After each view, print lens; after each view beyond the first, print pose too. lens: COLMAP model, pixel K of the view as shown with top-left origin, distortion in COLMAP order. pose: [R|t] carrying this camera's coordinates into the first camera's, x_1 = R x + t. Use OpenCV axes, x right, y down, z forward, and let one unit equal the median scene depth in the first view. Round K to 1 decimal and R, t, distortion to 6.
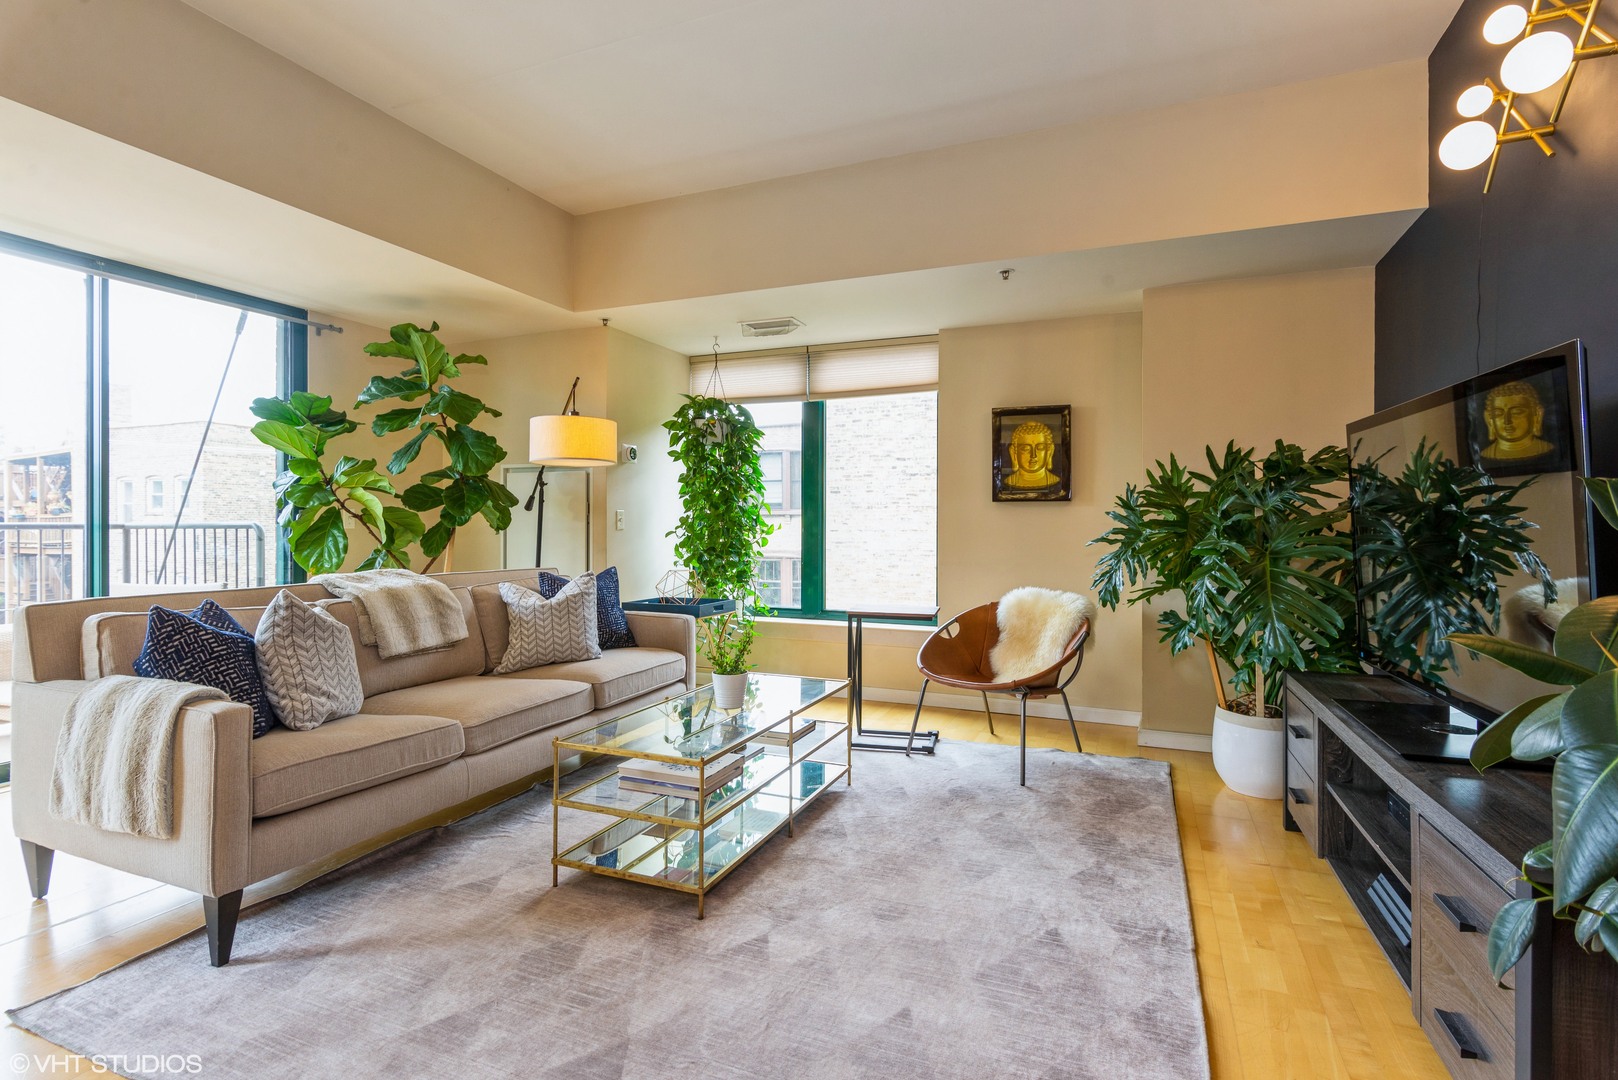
lens RADIAL K [[788.6, 0, 809.8], [0, 788.6, 528.0], [0, 0, 1]] dist [-0.002360, 0.001761]
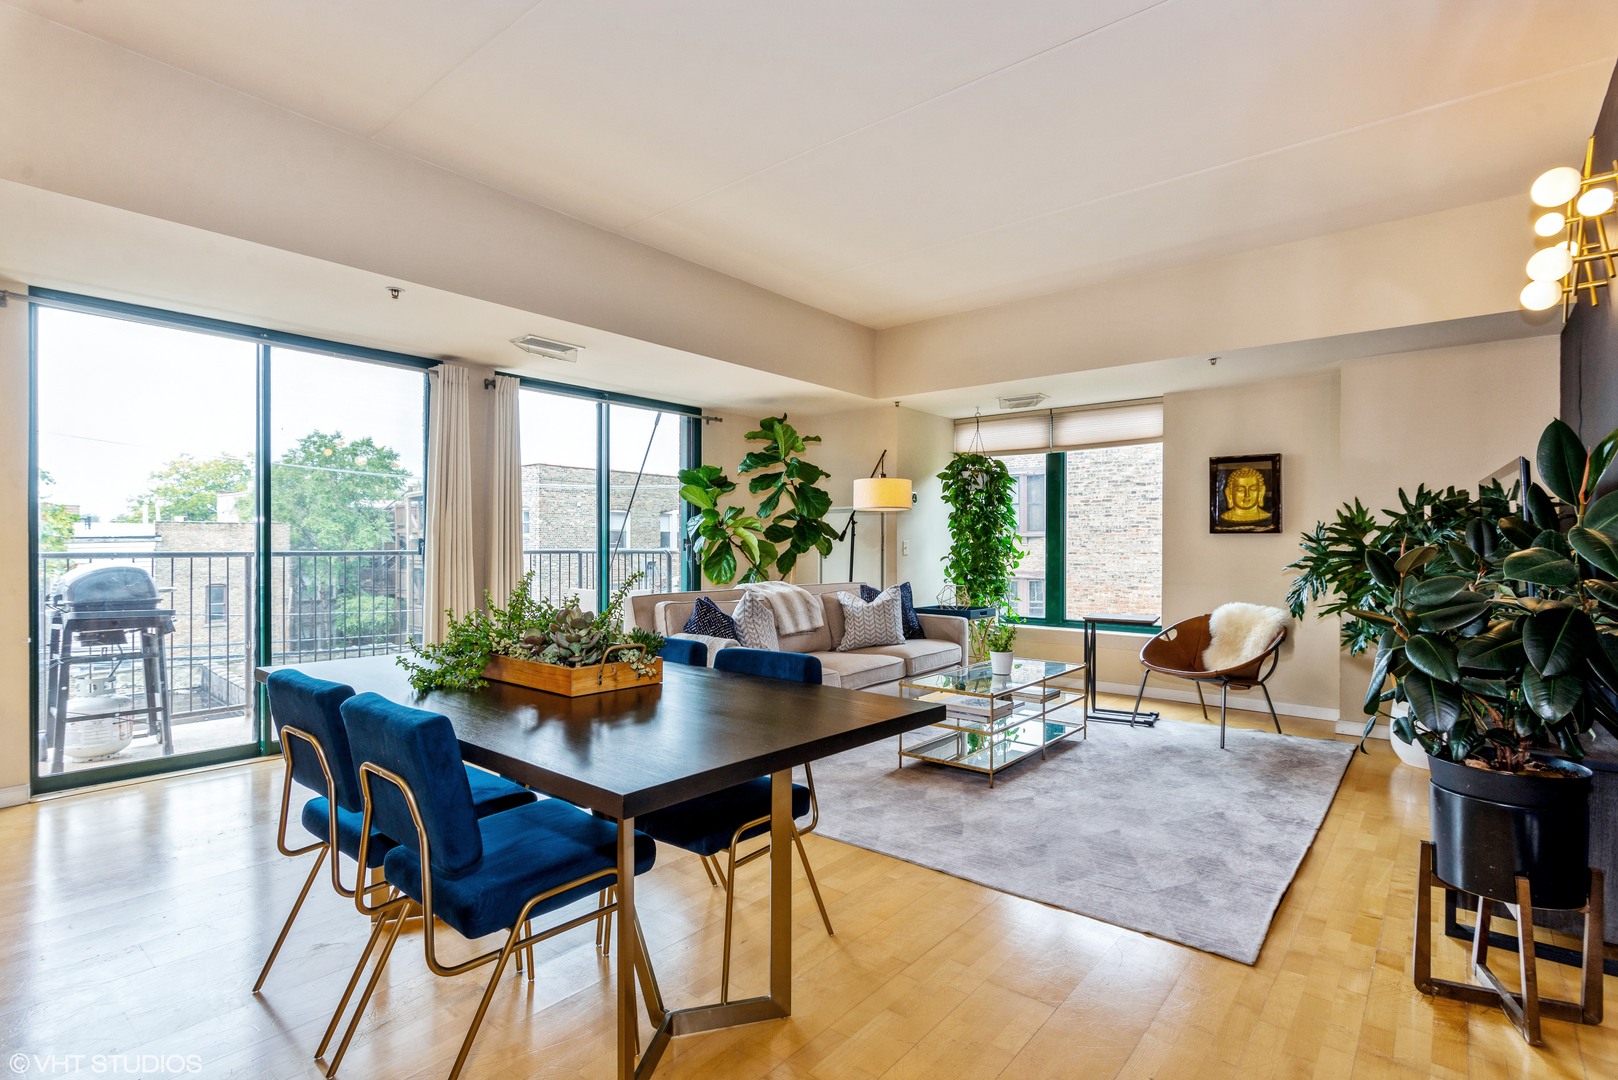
lens RADIAL K [[788.6, 0, 799.1], [0, 788.6, 548.4], [0, 0, 1]] dist [-0.002360, 0.001761]
pose [[0.954708, 0.000196, -0.297545, -0.015539], [-0.000050, 1.000000, 0.000497, -0.012018], [0.297545, -0.000460, 0.954708, -0.411974]]
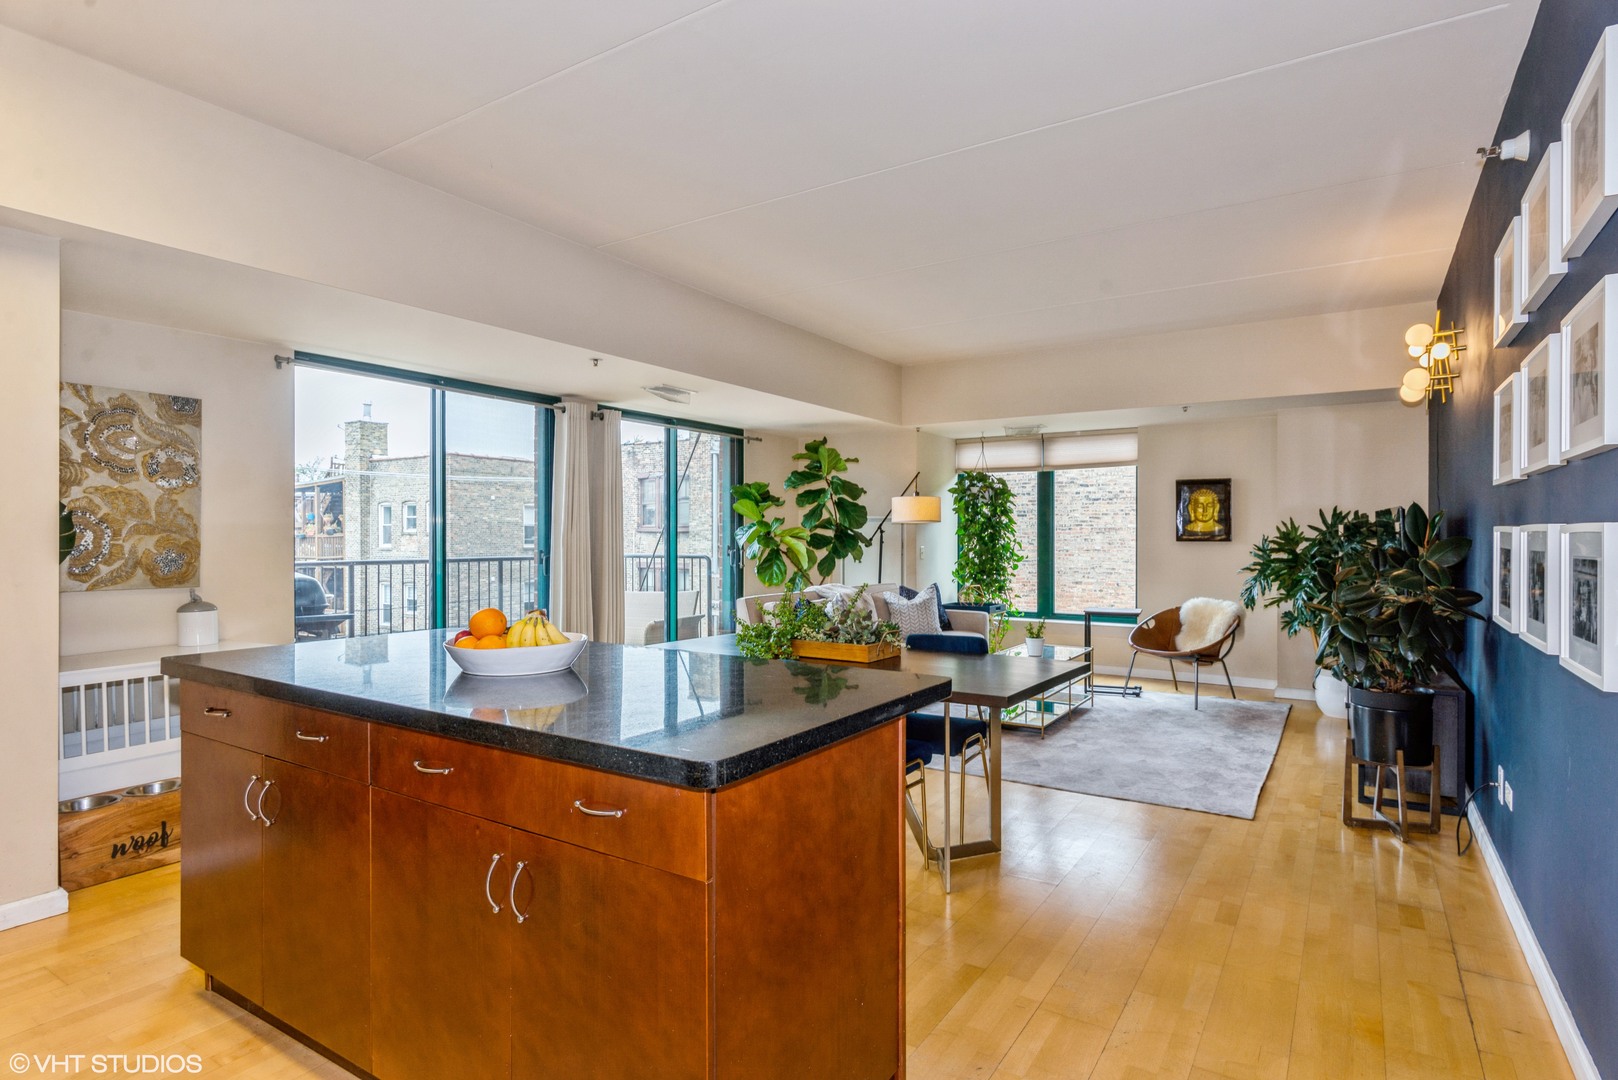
lens RADIAL K [[856.9, 0, 798.2], [0, 856.9, 539.9], [0, 0, 1]] dist [-0.000809, 0.000518]
pose [[0.983577, -0.003025, -0.180466, -0.210977], [0.003138, 0.999995, 0.000341, -0.044472], [0.180464, -0.000902, 0.983581, -0.854247]]
